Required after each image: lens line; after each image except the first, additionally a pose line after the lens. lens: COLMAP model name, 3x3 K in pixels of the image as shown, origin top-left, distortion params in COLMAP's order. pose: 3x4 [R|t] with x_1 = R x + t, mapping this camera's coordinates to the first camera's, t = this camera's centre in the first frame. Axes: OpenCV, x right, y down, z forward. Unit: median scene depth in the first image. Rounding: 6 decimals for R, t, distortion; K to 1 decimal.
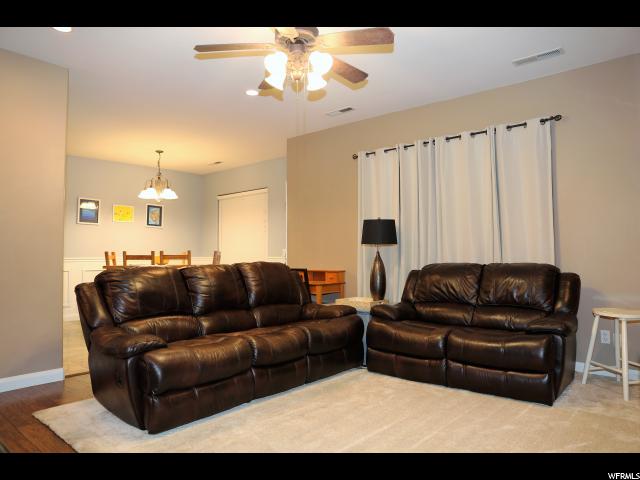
lens RADIAL K [[440.4, 0, 319.2], [0, 440.4, 234.5], [0, 0, 1]] dist [-0.091900, 0.060874]
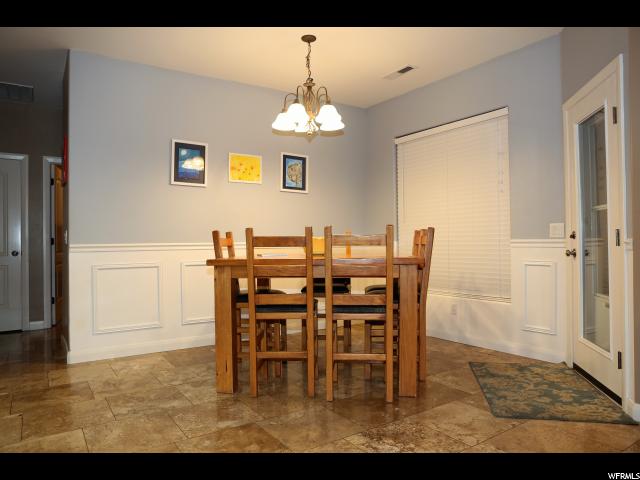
lens RADIAL K [[440.4, 0, 322.3], [0, 440.4, 239.4], [0, 0, 1]] dist [-0.091900, 0.060874]
pose [[0.968440, -0.003189, -0.249227, -0.250680], [0.014302, 0.998982, 0.042791, 0.030590], [0.248837, -0.045005, 0.967499, 0.550957]]
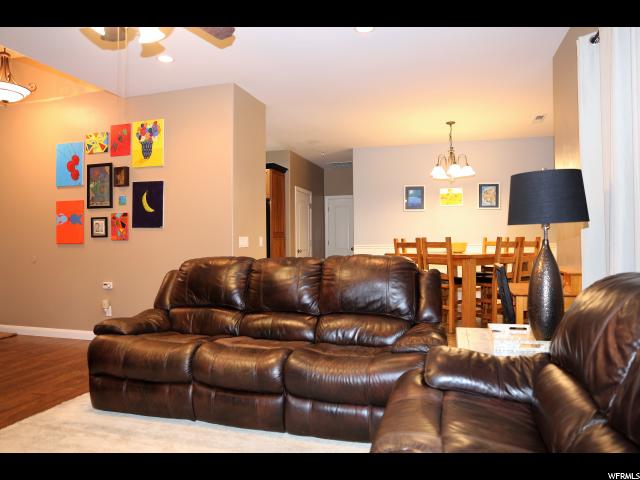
lens RADIAL K [[440.4, 0, 323.8], [0, 440.4, 238.7], [0, 0, 1]] dist [-0.091900, 0.060874]
pose [[0.427841, -0.004224, -0.903844, 0.344583], [0.047680, 0.998702, 0.017902, 0.014211], [0.902595, -0.050755, 0.427487, 0.435523]]
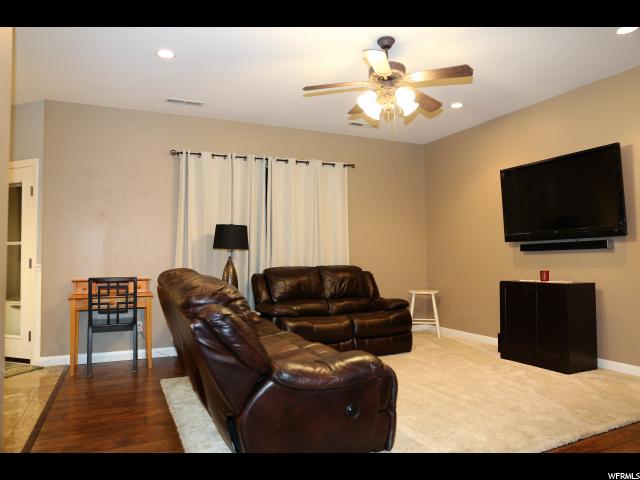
lens RADIAL K [[440.4, 0, 317.2], [0, 440.4, 243.9], [0, 0, 1]] dist [-0.091900, 0.060874]
pose [[0.424257, 0.039726, 0.904670, -0.519914], [-0.029581, 0.999112, -0.030001, 0.025711], [-0.905059, -0.014033, 0.425055, 0.293852]]
